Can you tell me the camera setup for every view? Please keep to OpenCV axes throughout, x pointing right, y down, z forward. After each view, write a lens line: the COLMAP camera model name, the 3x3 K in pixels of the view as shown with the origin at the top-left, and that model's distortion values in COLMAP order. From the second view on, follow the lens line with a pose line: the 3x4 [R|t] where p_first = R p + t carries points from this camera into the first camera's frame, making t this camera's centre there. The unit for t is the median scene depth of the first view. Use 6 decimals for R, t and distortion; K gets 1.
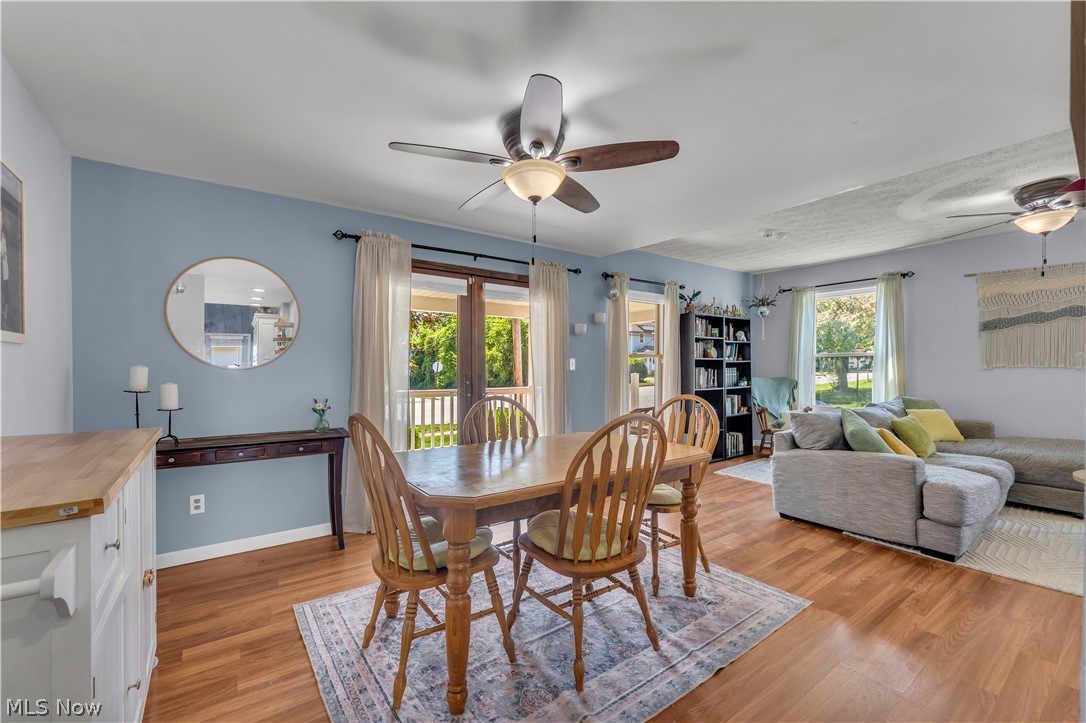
lens RADIAL K [[441.4, 0, 534.0], [0, 441.4, 367.6], [0, 0, 1]] dist [-0.000492, -0.000162]
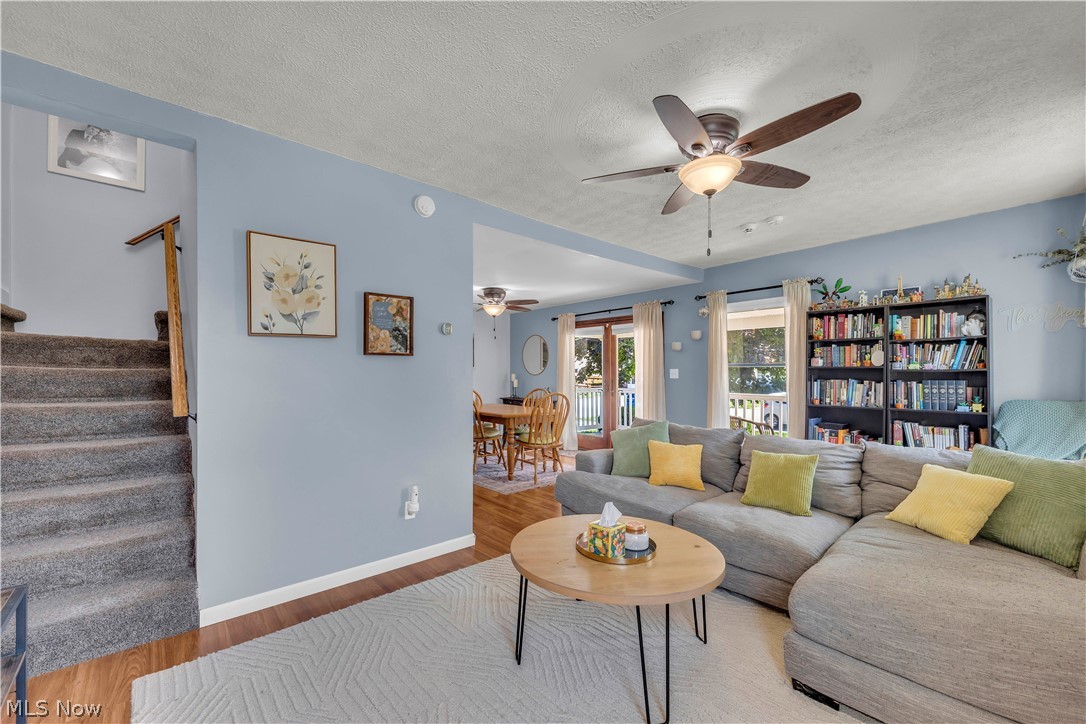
lens RADIAL K [[435.5, 0, 535.6], [0, 435.5, 369.9], [0, 0, 1]] dist [-0.001012, -0.000269]
pose [[0.099682, -0.003897, -0.995012, 1.493933], [-0.005086, 0.999977, -0.004426, -0.012141], [0.995006, 0.005502, 0.099660, 0.539091]]
